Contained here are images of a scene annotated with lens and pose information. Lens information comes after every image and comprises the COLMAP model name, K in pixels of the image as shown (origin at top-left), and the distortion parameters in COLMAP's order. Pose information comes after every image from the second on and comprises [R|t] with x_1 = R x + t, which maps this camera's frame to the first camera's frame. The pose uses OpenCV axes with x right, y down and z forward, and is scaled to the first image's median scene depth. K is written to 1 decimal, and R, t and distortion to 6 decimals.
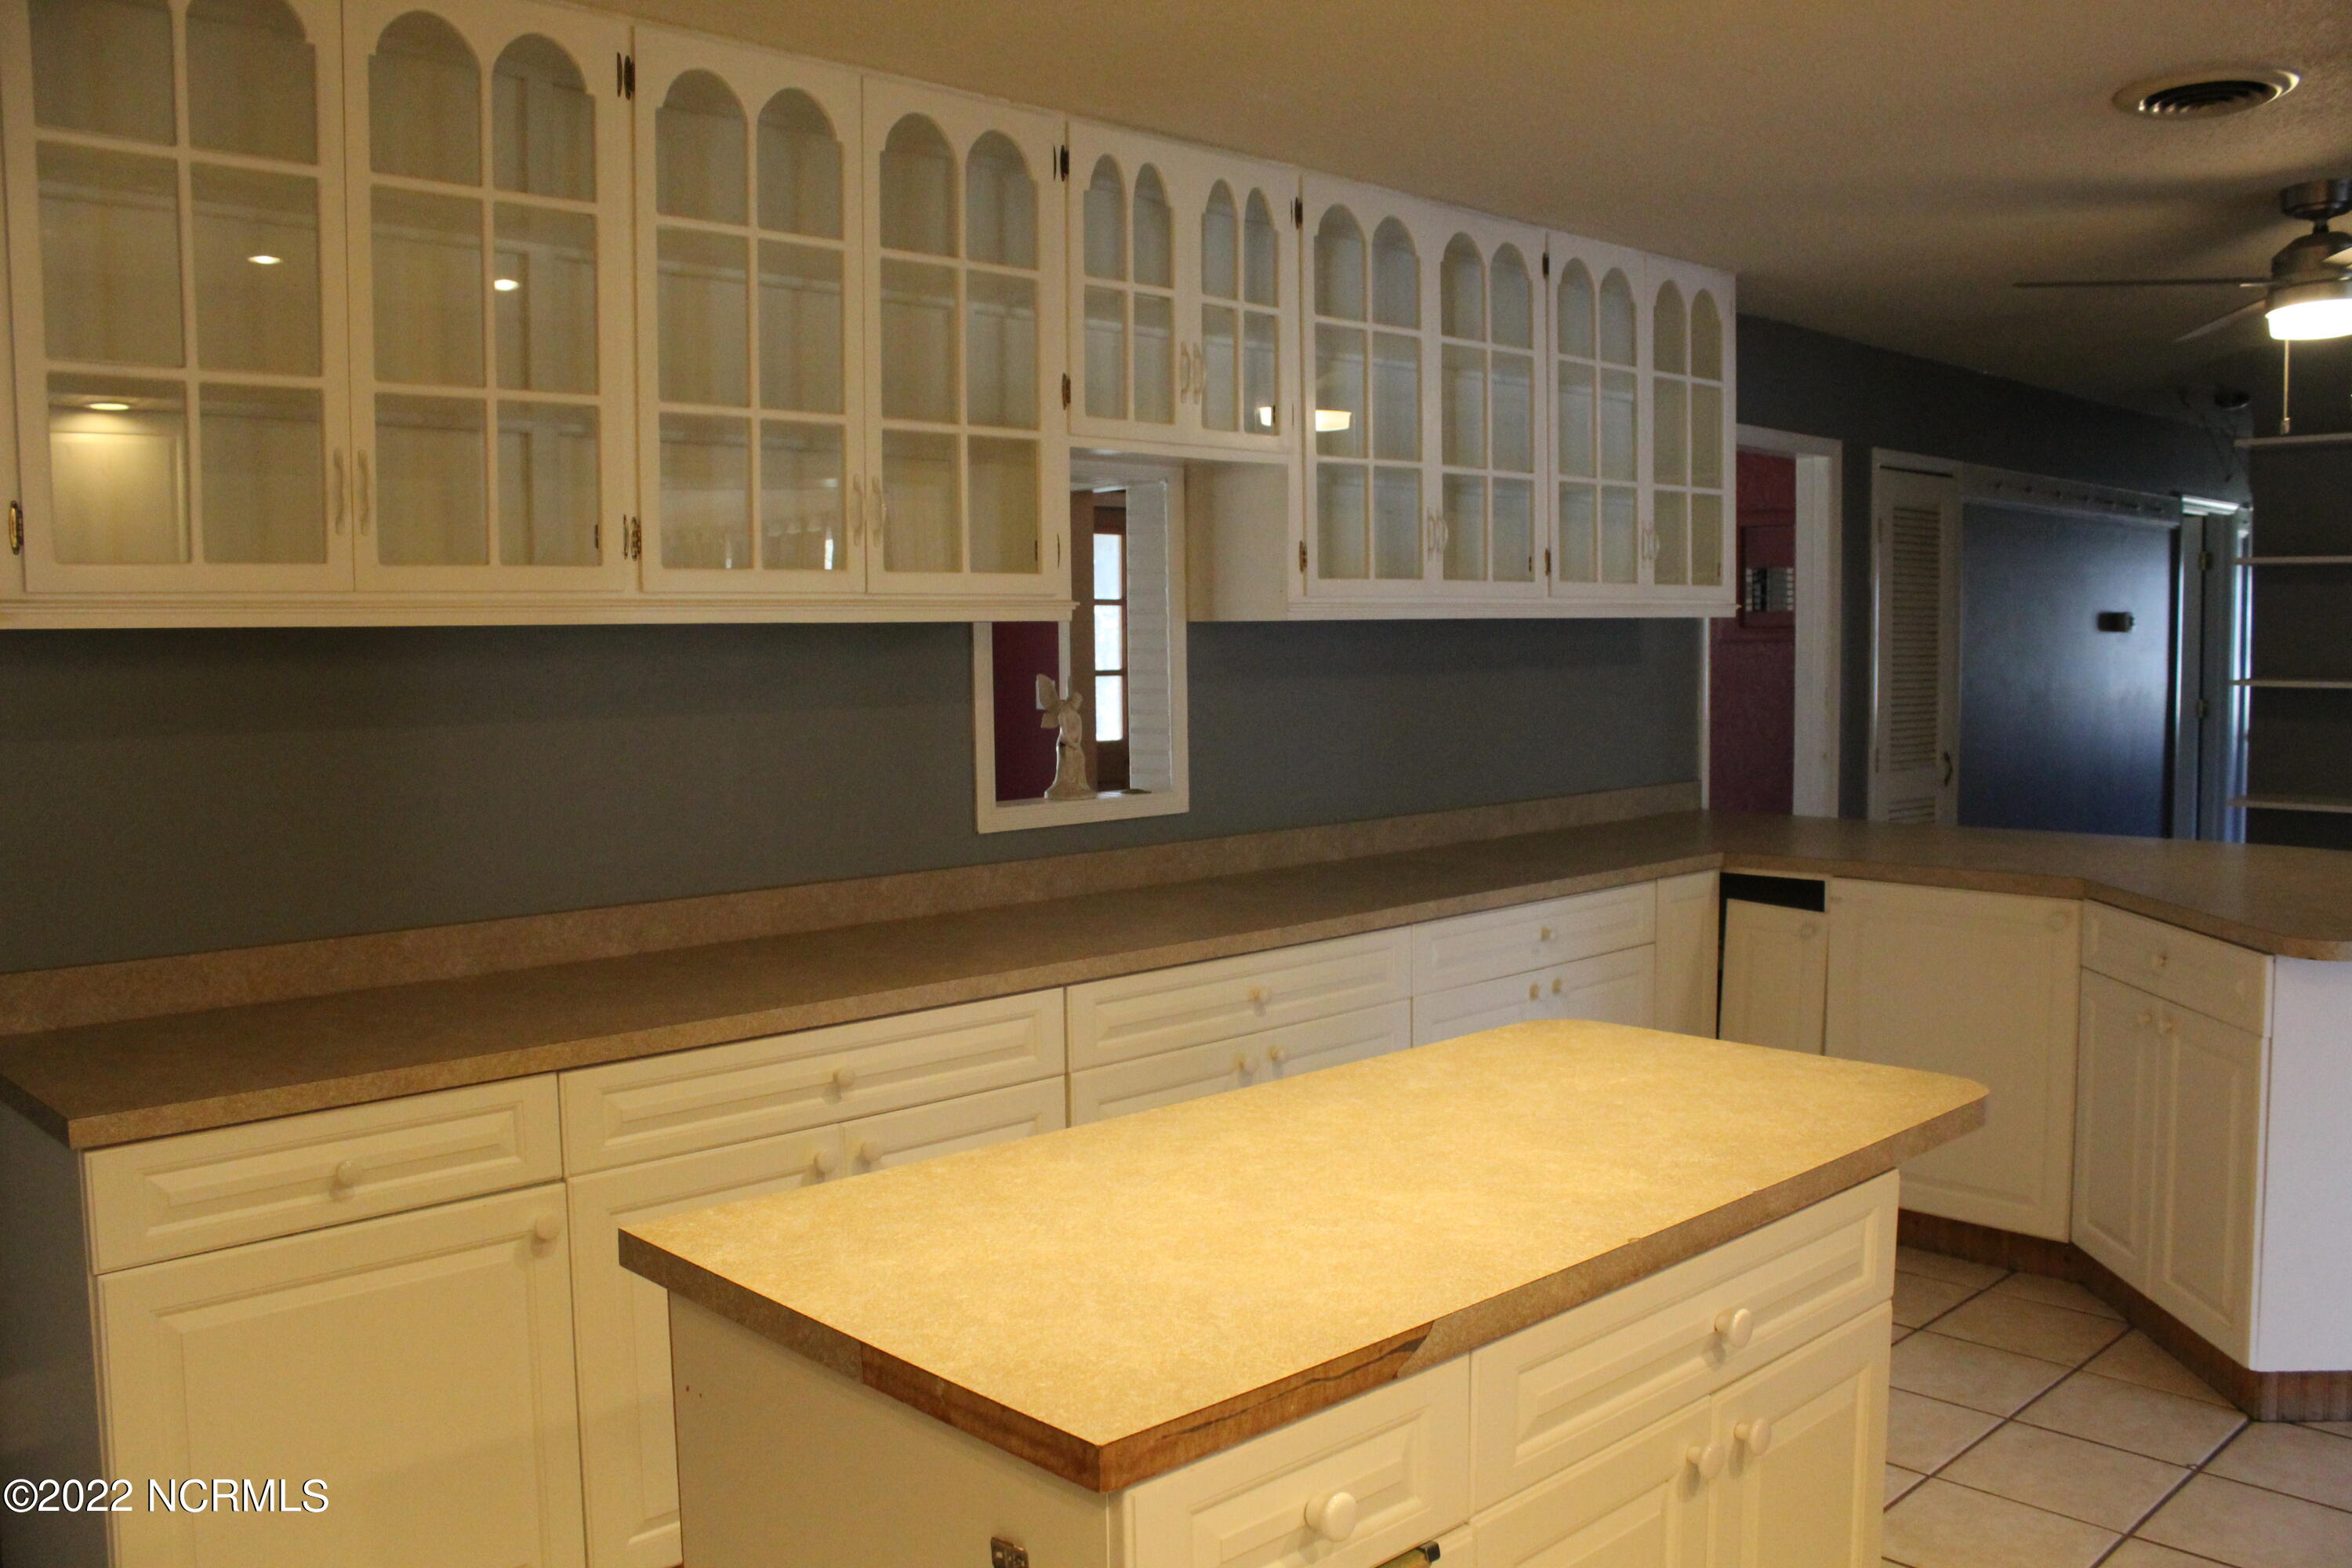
lens RADIAL K [[1936.0, 0, 1175.1], [0, 1936.0, 740.6], [0, 0, 1]] dist [-0.039177, -0.003171]
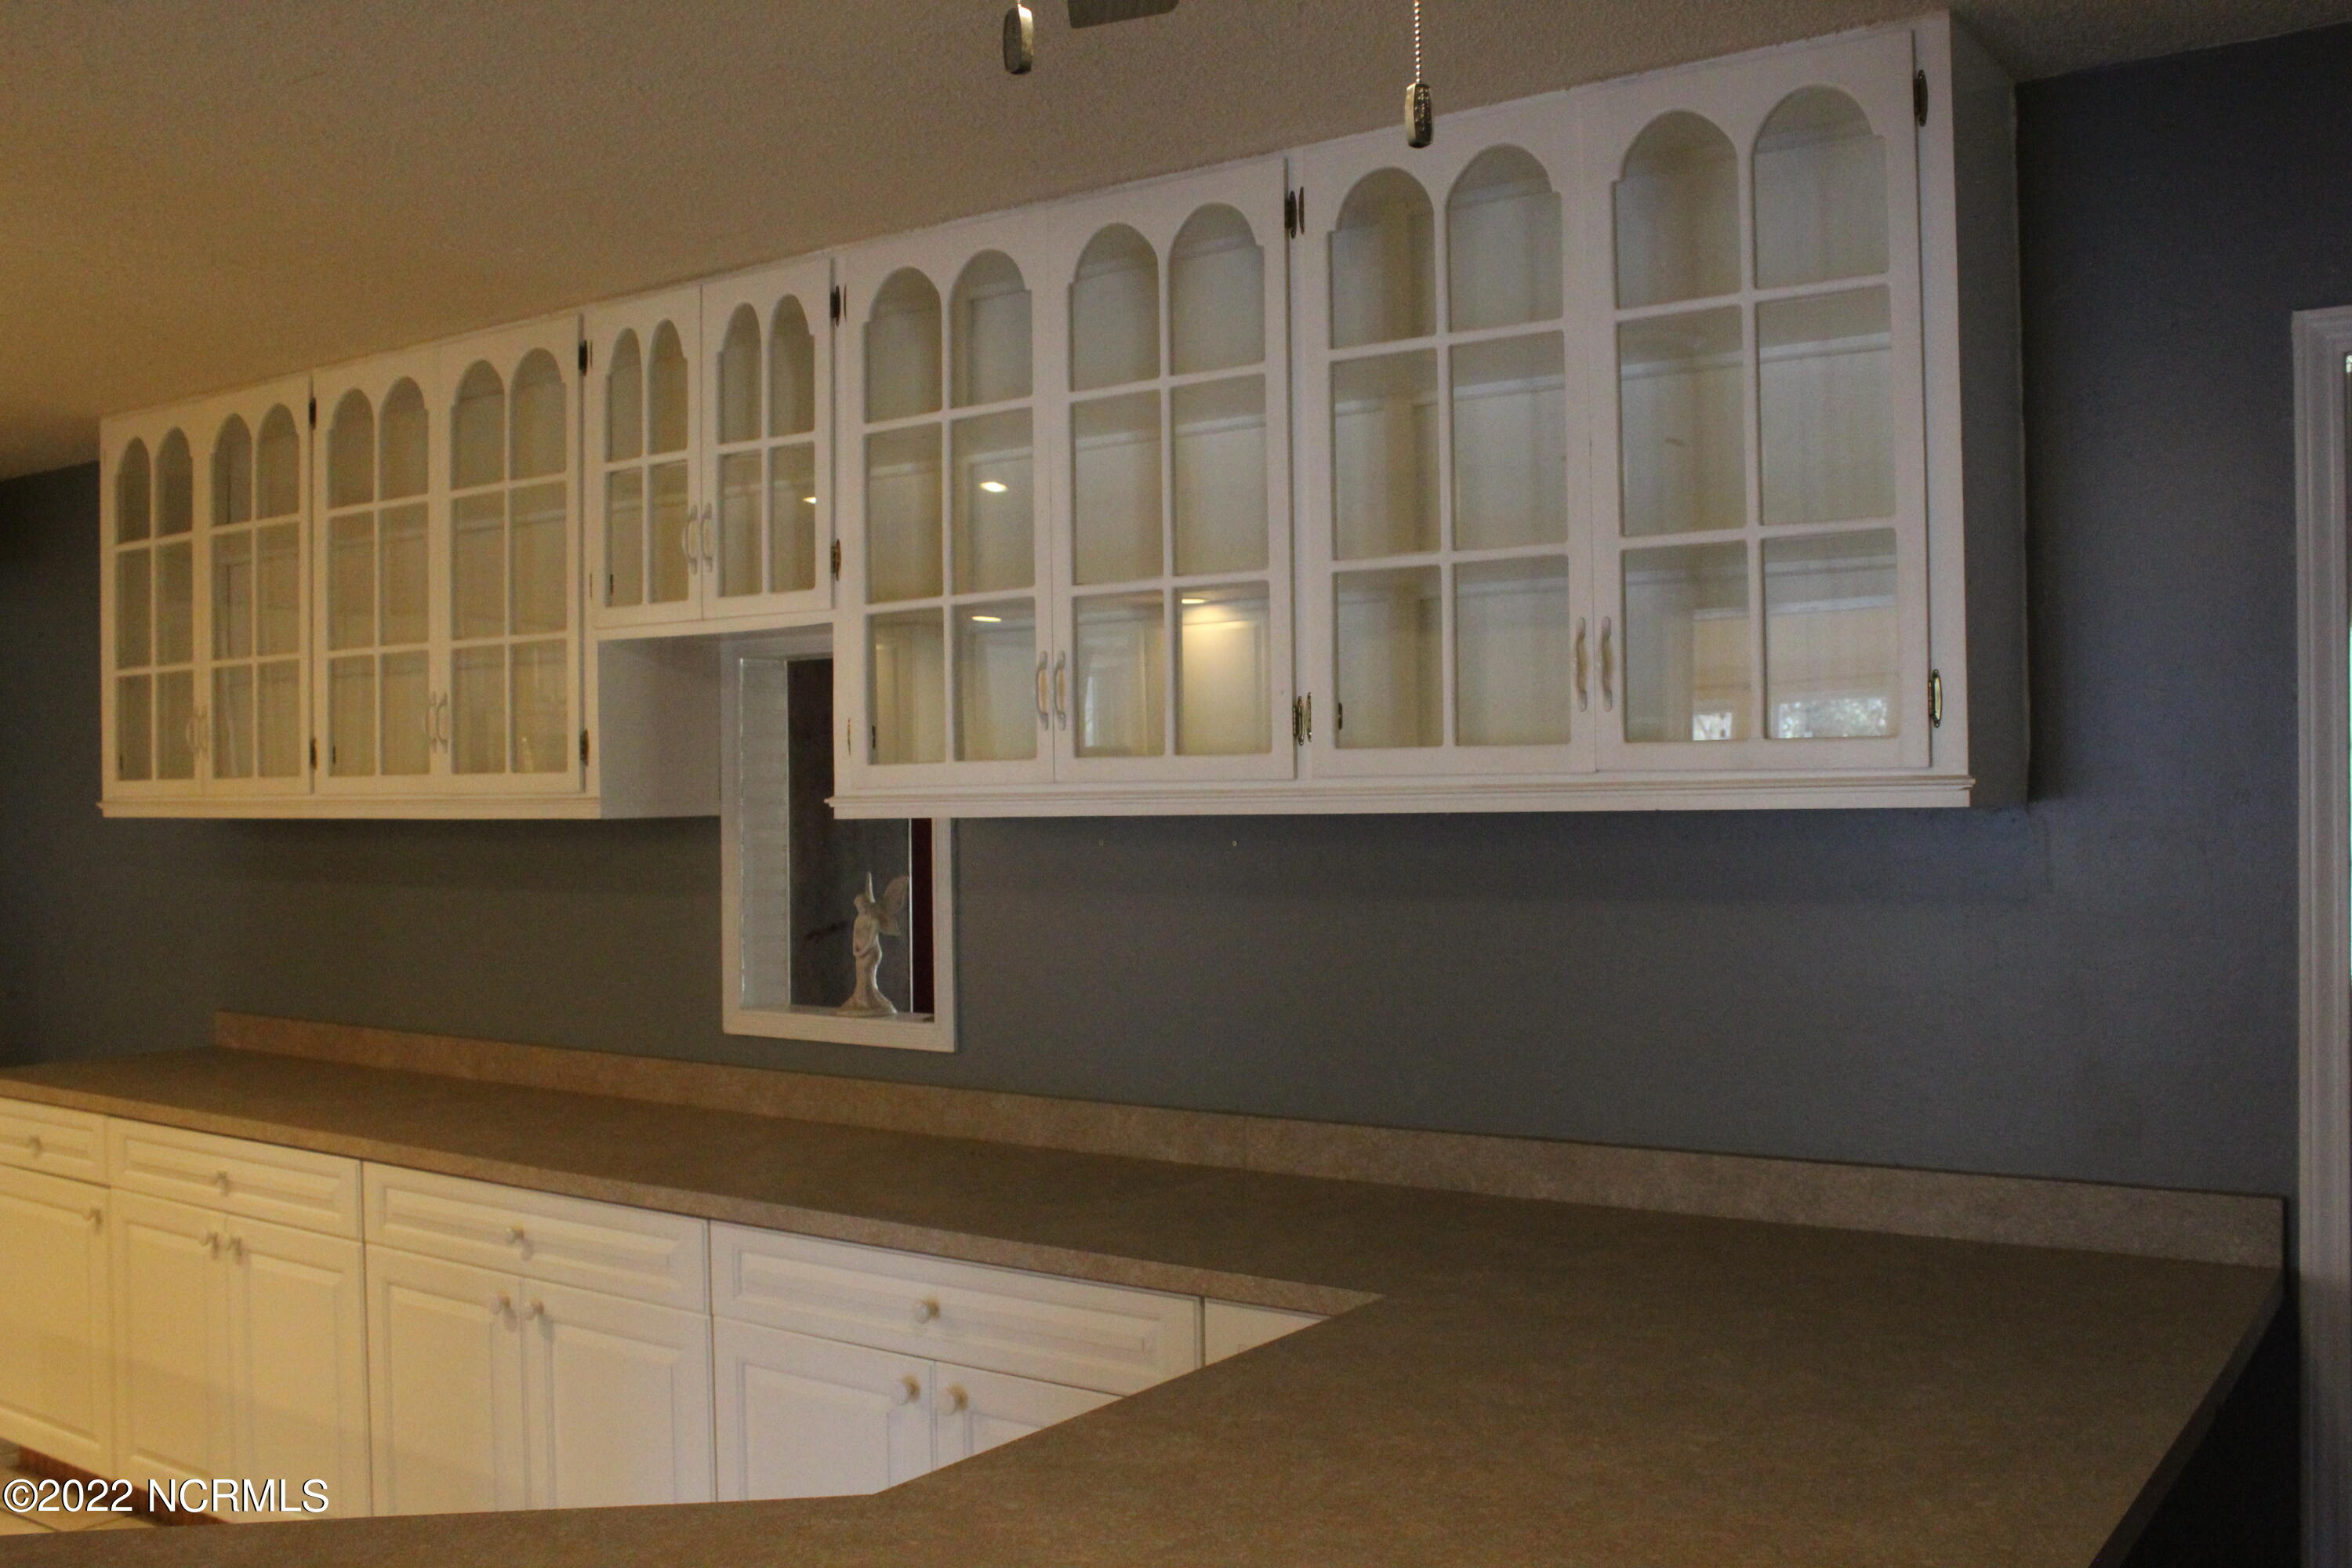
lens RADIAL K [[2428.6, 0, 1176.0], [0, 2428.6, 784.0], [0, 0, 1]] dist [-0.000342, -0.005586]
pose [[0.097491, -0.004553, -0.995226, 1.197371], [-0.057253, 0.998308, -0.010176, -0.083619], [0.993588, 0.057971, 0.097066, 1.178212]]
